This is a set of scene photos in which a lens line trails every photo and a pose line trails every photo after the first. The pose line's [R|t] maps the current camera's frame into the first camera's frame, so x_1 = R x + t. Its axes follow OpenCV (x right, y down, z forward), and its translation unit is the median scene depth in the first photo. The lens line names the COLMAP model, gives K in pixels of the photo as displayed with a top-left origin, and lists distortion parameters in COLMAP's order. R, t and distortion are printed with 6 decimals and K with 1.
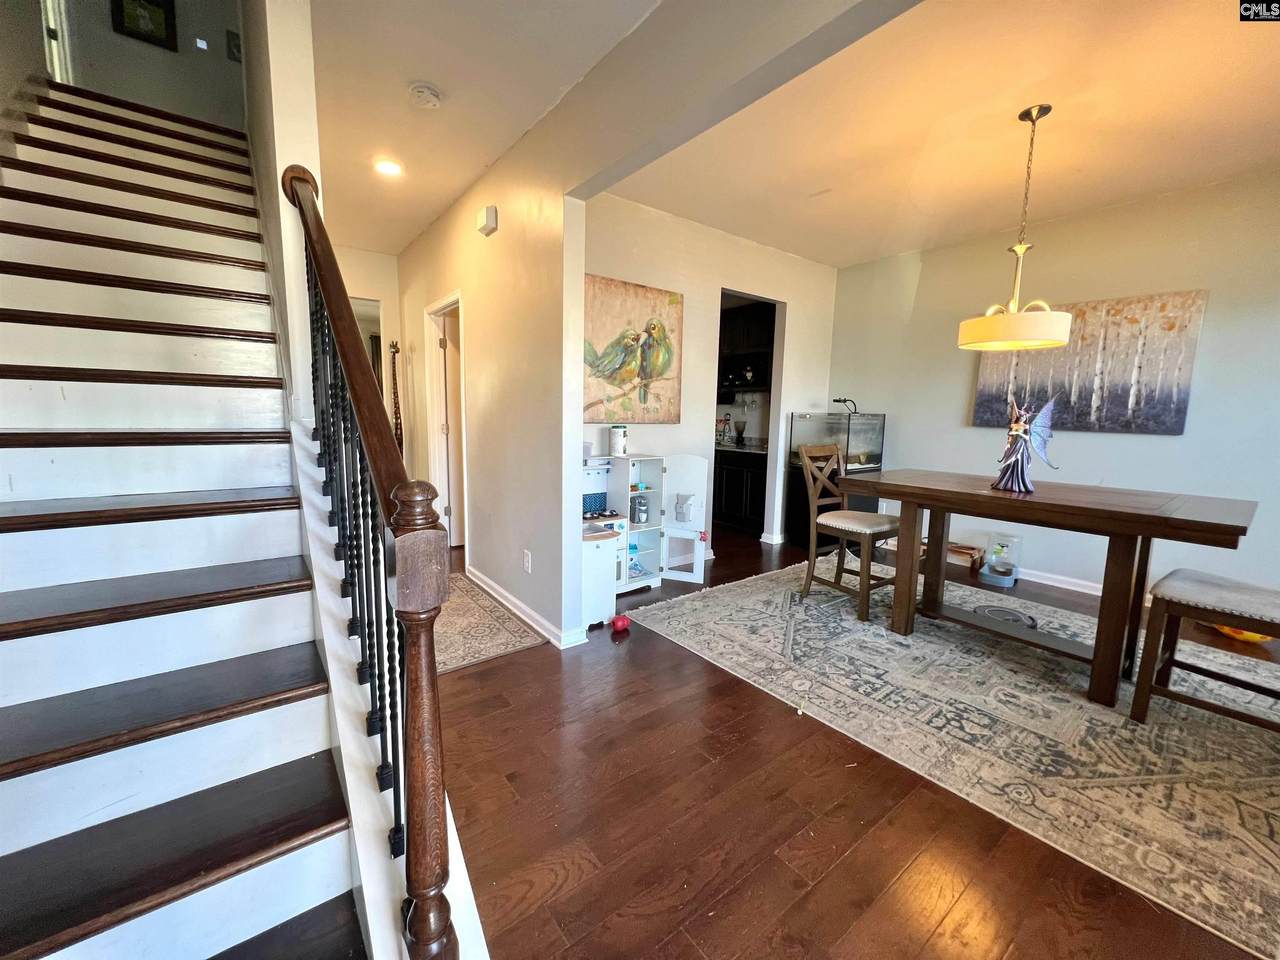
lens RADIAL K [[510.3, 0, 639.7], [0, 510.3, 475.4], [0, 0, 1]] dist [-0.001151, -0.000121]
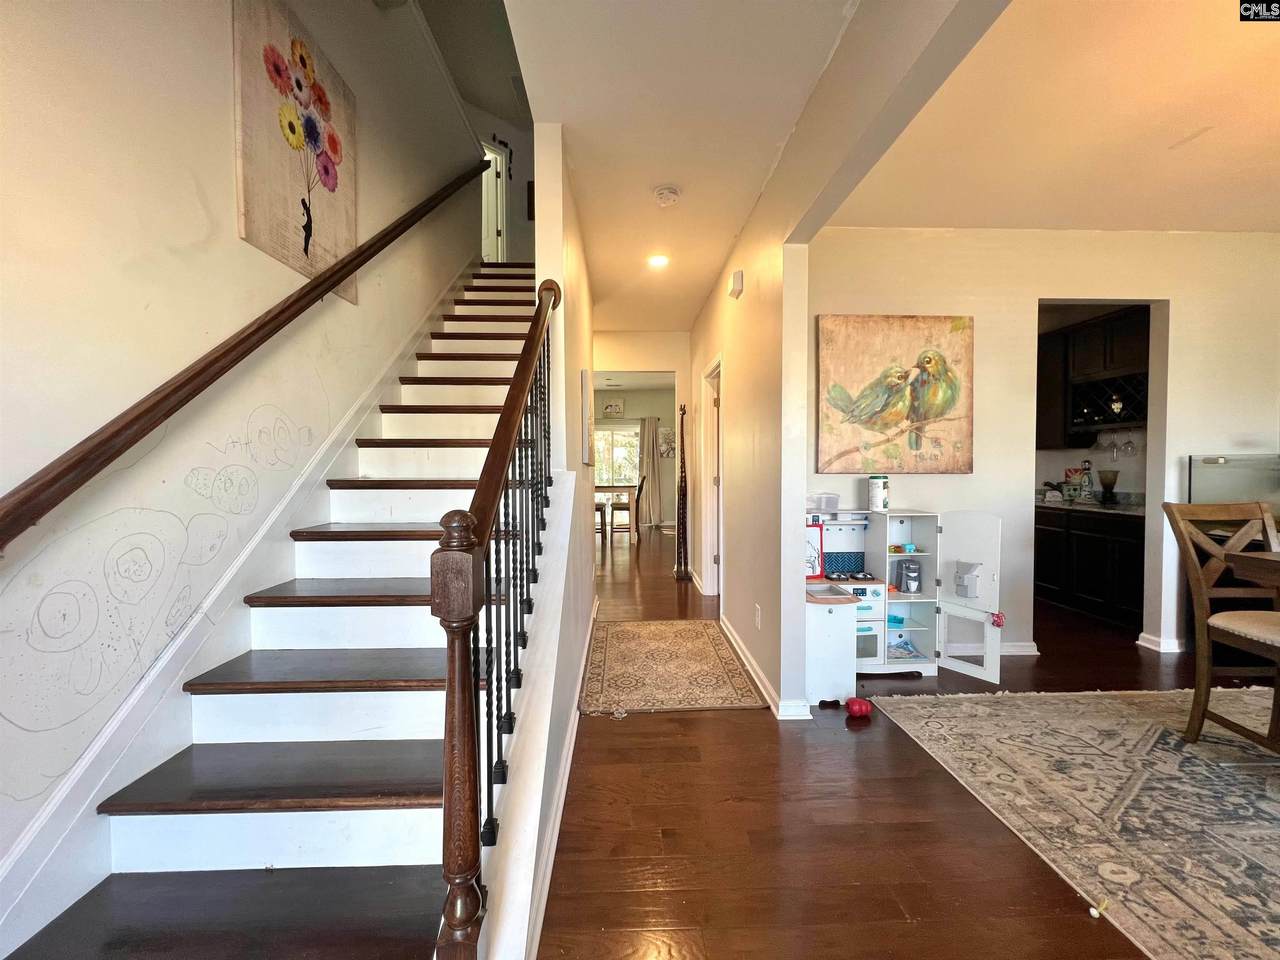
lens RADIAL K [[512.7, 0, 639.7], [0, 512.7, 475.9], [0, 0, 1]] dist [-0.002571, 0.000540]
pose [[0.813237, -0.009353, -0.581858, 0.138365], [-0.053163, 0.994496, -0.090289, 0.003479], [0.579499, 0.104359, 0.808263, 0.054589]]
